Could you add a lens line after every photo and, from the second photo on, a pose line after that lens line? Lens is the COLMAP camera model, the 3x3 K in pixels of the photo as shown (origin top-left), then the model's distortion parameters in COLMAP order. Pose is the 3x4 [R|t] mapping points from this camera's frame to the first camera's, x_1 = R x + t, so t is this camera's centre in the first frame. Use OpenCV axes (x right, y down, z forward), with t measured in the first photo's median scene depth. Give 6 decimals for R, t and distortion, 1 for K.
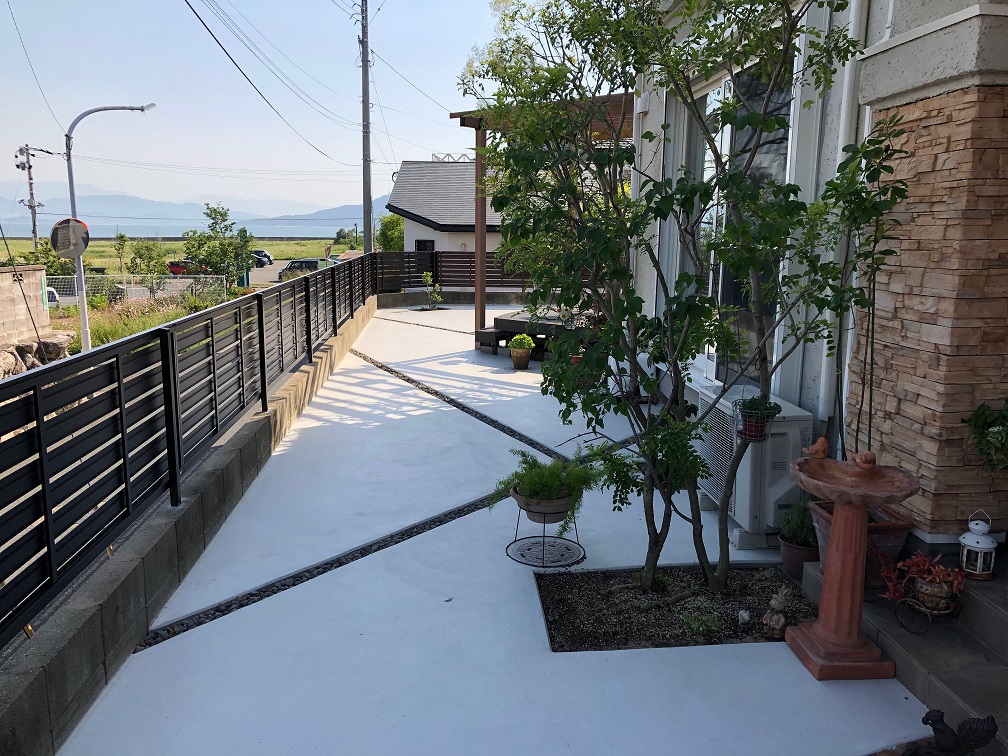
lens RADIAL K [[816.9, 0, 504.0], [0, 816.9, 378.0], [0, 0, 1]] dist [0.004040, -0.001060]
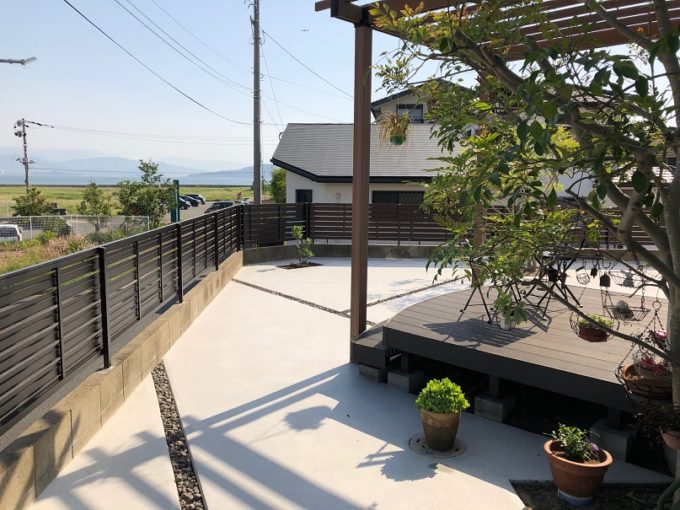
lens RADIAL K [[551.1, 0, 340.0], [0, 551.1, 255.0], [0, 0, 1]] dist [0.004040, -0.001060]
pose [[0.998869, 0.007711, -0.046919, -0.009998], [-0.009794, 0.998969, -0.044327, -0.042514], [0.046529, 0.044737, 0.997915, 0.232033]]
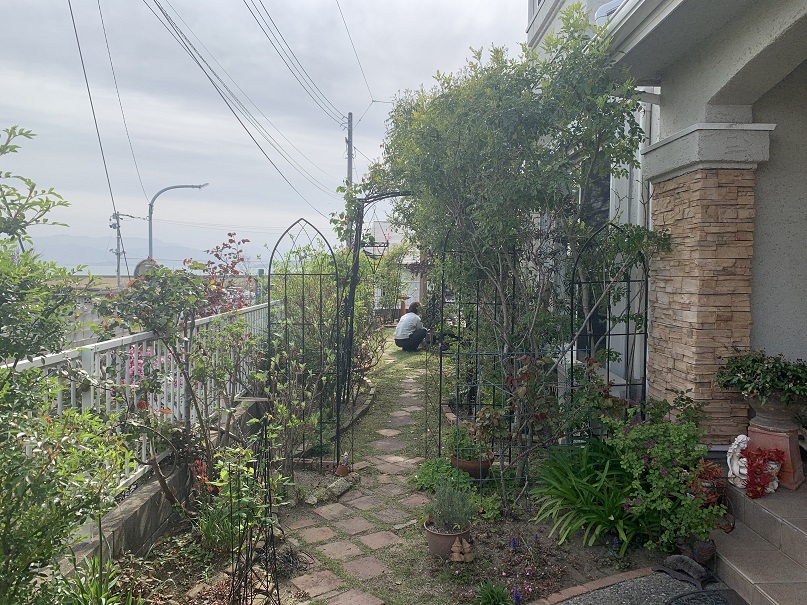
lens RADIAL K [[611.3, 0, 403.5], [0, 611.3, 302.5], [0, 0, 1]] dist [-0.006926, -0.002871]
pose [[0.997309, 0.007508, -0.072934, 0.006598], [-0.016857, 0.991575, -0.128429, 0.011506], [0.071355, 0.129313, 0.989033, -0.033390]]
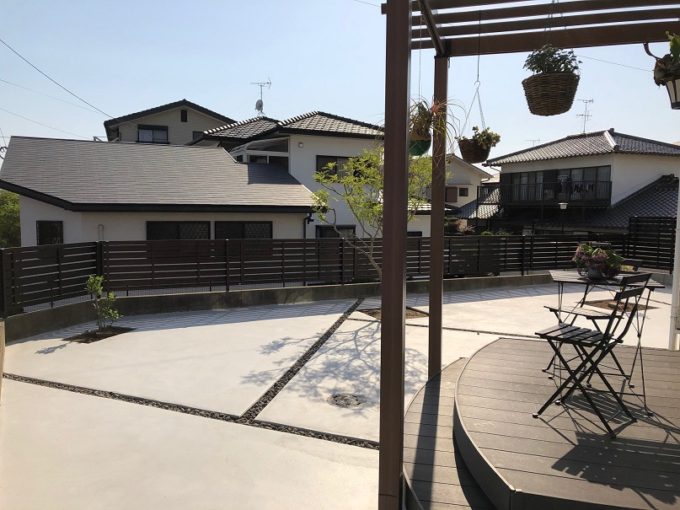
lens RADIAL K [[551.1, 0, 340.0], [0, 551.1, 255.0], [0, 0, 1]] dist [0.004040, -0.001060]
pose [[0.905188, -0.036525, 0.423439, -0.063025], [0.076268, 0.994087, -0.077291, -0.060286], [-0.418113, 0.102257, 0.902621, 0.325843]]
